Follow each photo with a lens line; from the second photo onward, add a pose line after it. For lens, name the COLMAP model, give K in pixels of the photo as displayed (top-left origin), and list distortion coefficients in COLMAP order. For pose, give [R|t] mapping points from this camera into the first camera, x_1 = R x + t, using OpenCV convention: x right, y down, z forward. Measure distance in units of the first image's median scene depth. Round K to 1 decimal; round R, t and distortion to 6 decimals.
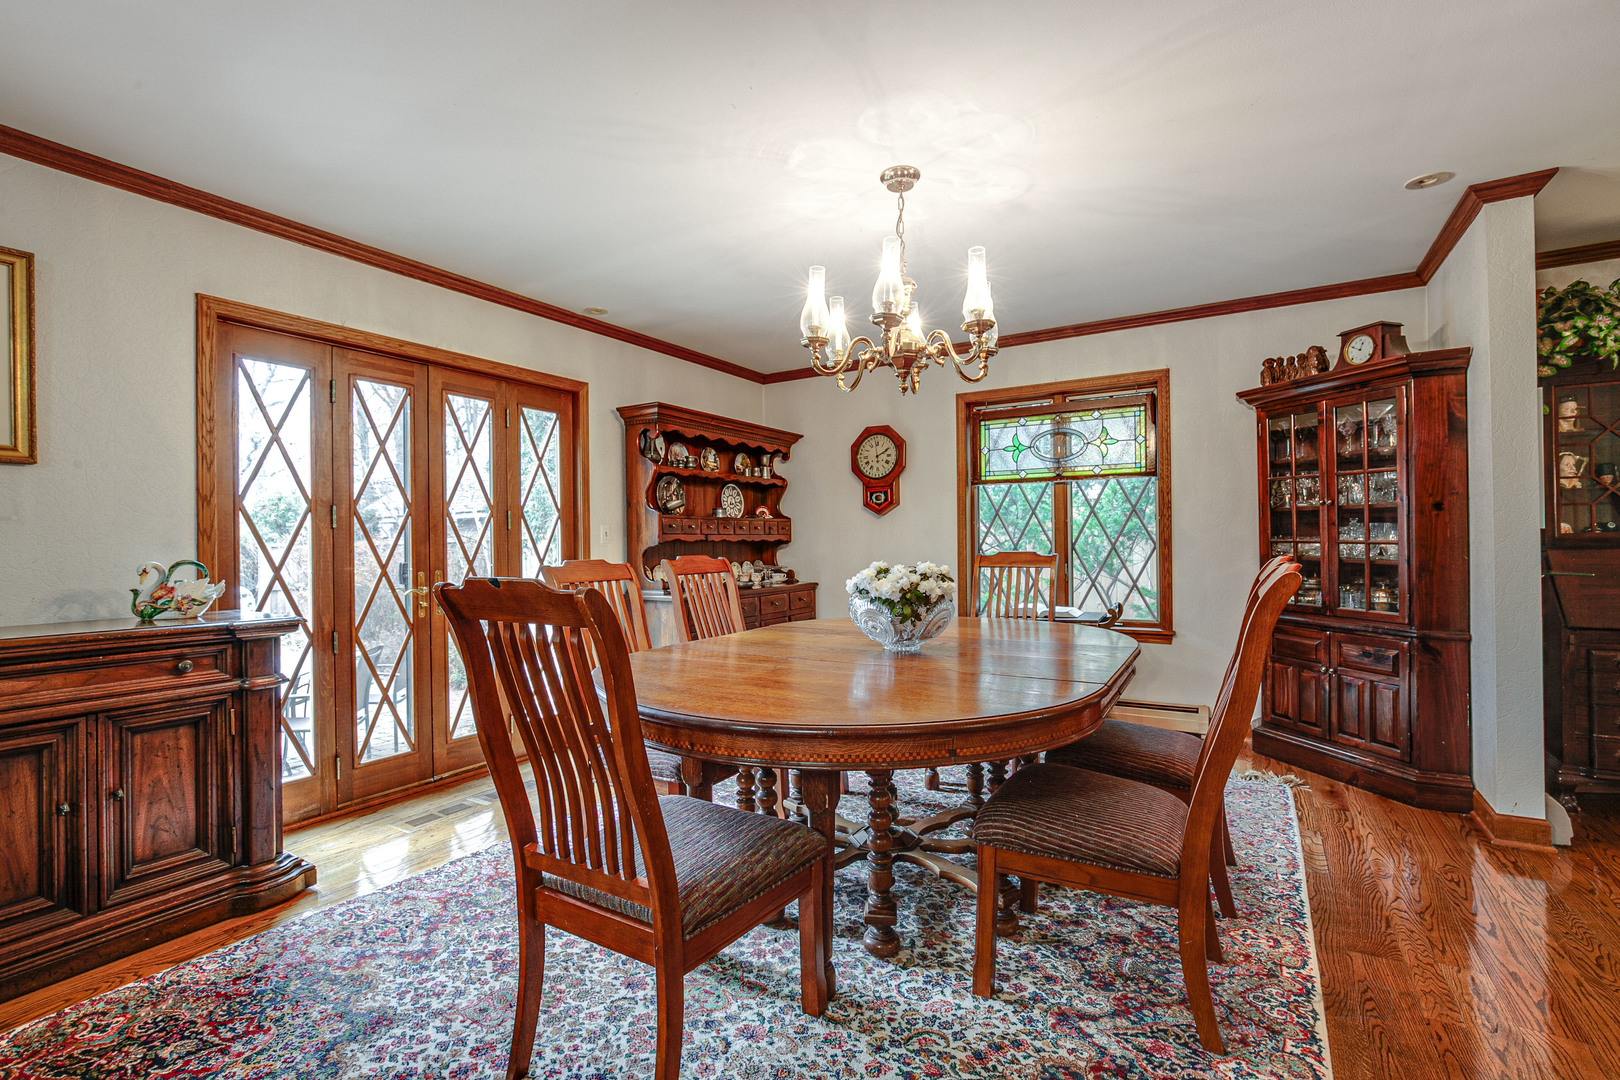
lens RADIAL K [[727.7, 0, 818.6], [0, 727.7, 542.7], [0, 0, 1]] dist [-0.002174, 0.000214]
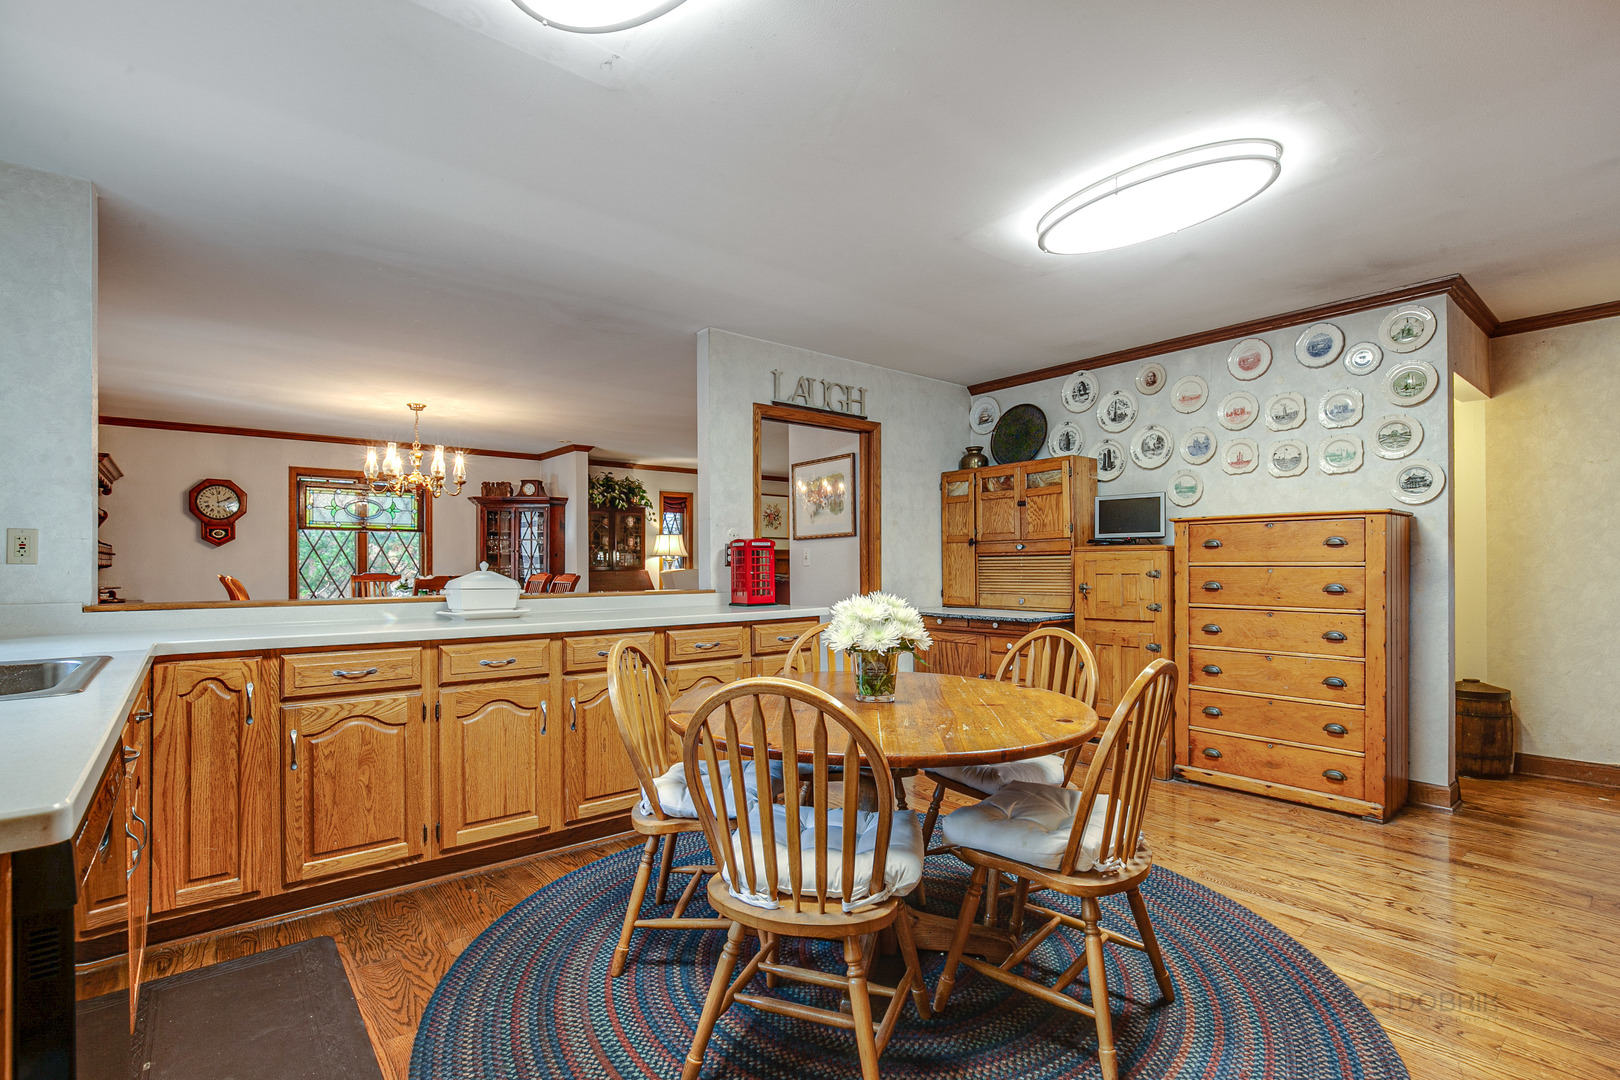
lens RADIAL K [[741.2, 0, 816.3], [0, 741.2, 554.6], [0, 0, 1]] dist [-0.014326, -0.000013]
pose [[0.335832, 0.023126, 0.941638, -1.238716], [-0.001461, 0.999710, -0.024031, 0.010395], [-0.941921, 0.006695, 0.335768, -0.721168]]
